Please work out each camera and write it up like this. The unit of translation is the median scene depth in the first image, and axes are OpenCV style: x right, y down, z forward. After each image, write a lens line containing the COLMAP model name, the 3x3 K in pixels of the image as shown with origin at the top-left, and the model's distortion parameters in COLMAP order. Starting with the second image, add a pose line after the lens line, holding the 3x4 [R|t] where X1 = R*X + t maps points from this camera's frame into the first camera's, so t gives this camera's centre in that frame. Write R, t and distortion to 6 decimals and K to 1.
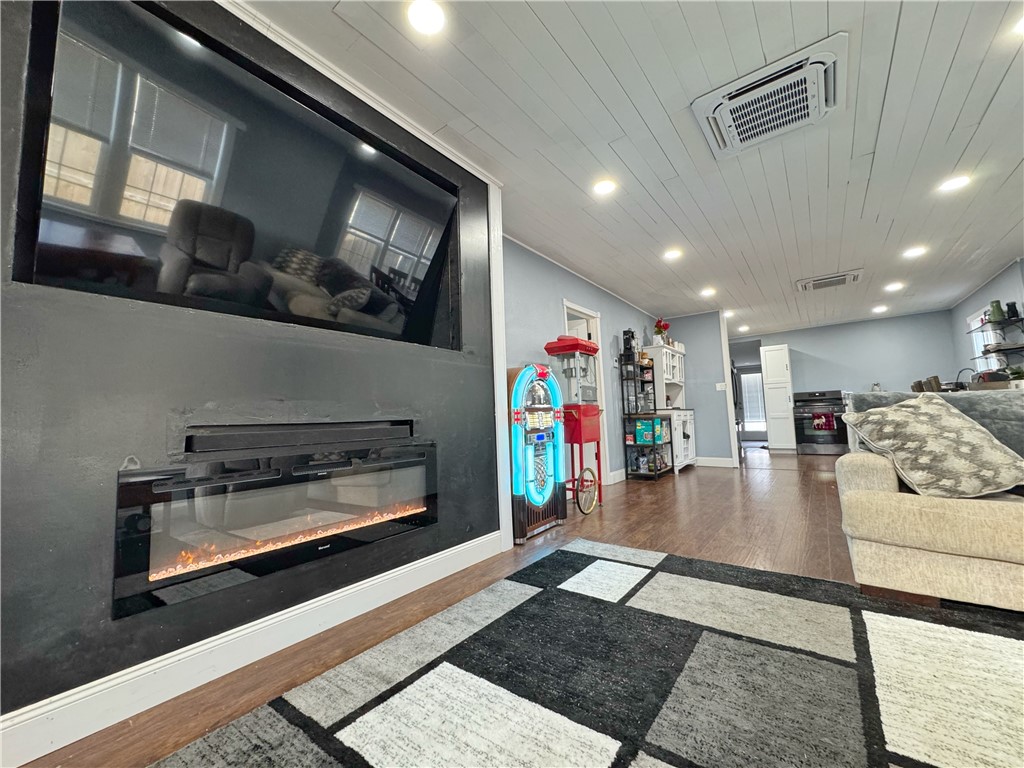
lens RADIAL K [[408.5, 0, 510.1], [0, 408.5, 384.9], [0, 0, 1]] dist [-0.003990, 0.000369]
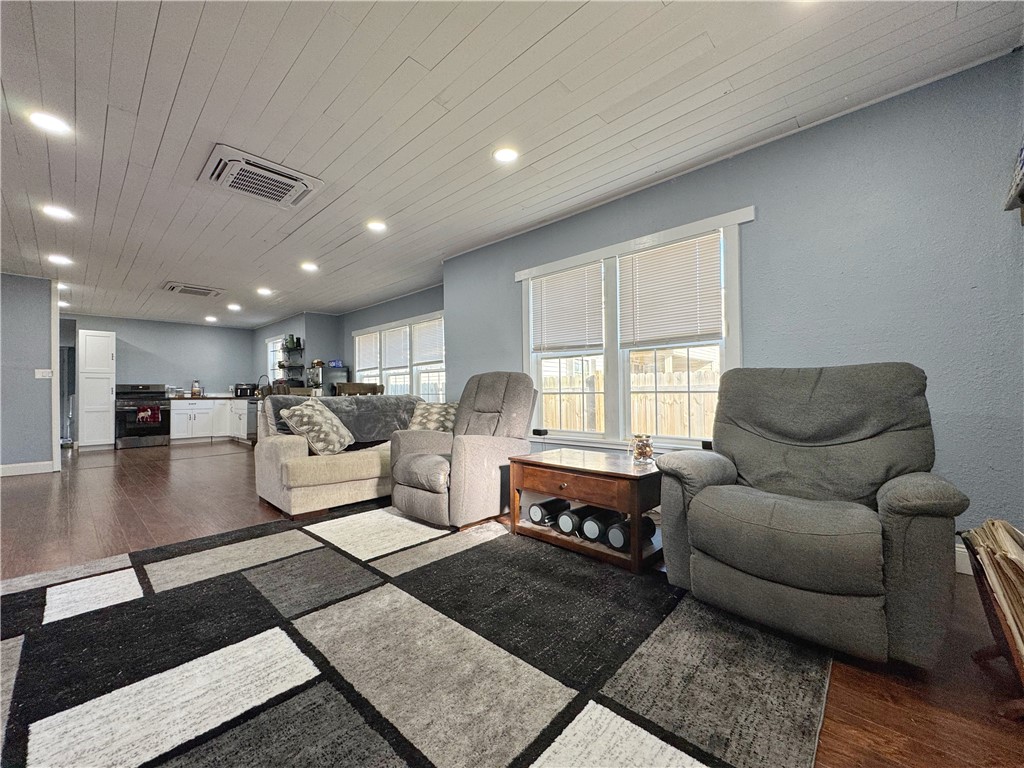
lens RADIAL K [[408.5, 0, 514.8], [0, 408.5, 385.9], [0, 0, 1]] dist [-0.003990, 0.000369]
pose [[0.084936, 0.048423, 0.995209, -0.592068], [-0.072974, 0.996438, -0.042255, -0.017337], [-0.993711, -0.069035, 0.088167, 0.012749]]
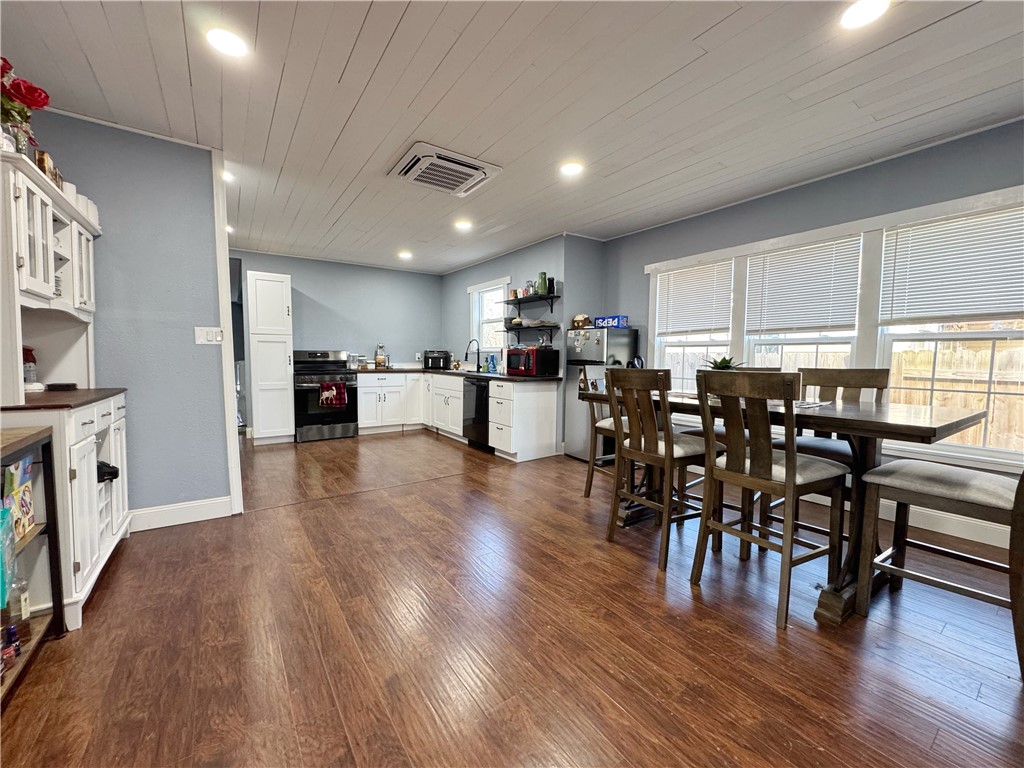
lens RADIAL K [[408.5, 0, 513.6], [0, 408.5, 384.8], [0, 0, 1]] dist [-0.003990, 0.000369]
pose [[0.296001, -0.029863, 0.954721, 0.607212], [-0.096498, 0.993463, 0.060993, -0.003906], [-0.950301, -0.110182, 0.291184, 1.687199]]
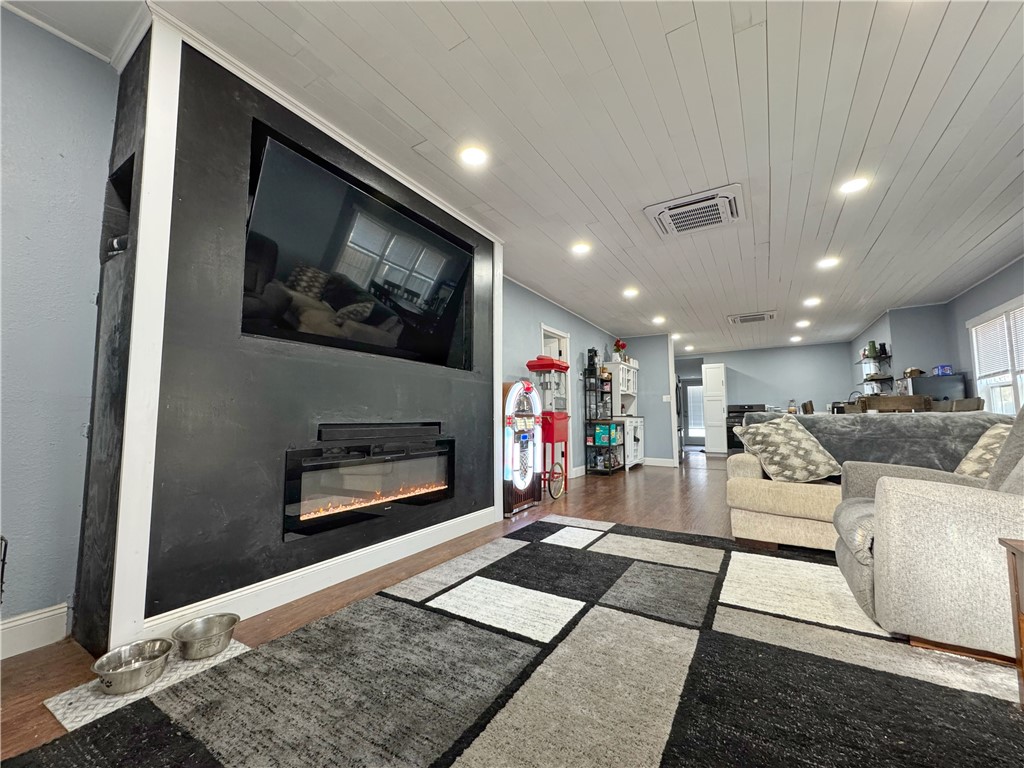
lens RADIAL K [[408.5, 0, 510.4], [0, 408.5, 385.7], [0, 0, 1]] dist [-0.003990, 0.000369]
pose [[0.994719, 0.039378, 0.094782, -0.135664], [-0.039662, 0.999213, 0.001117, -0.047044], [-0.094663, -0.004870, 0.995497, -0.388986]]
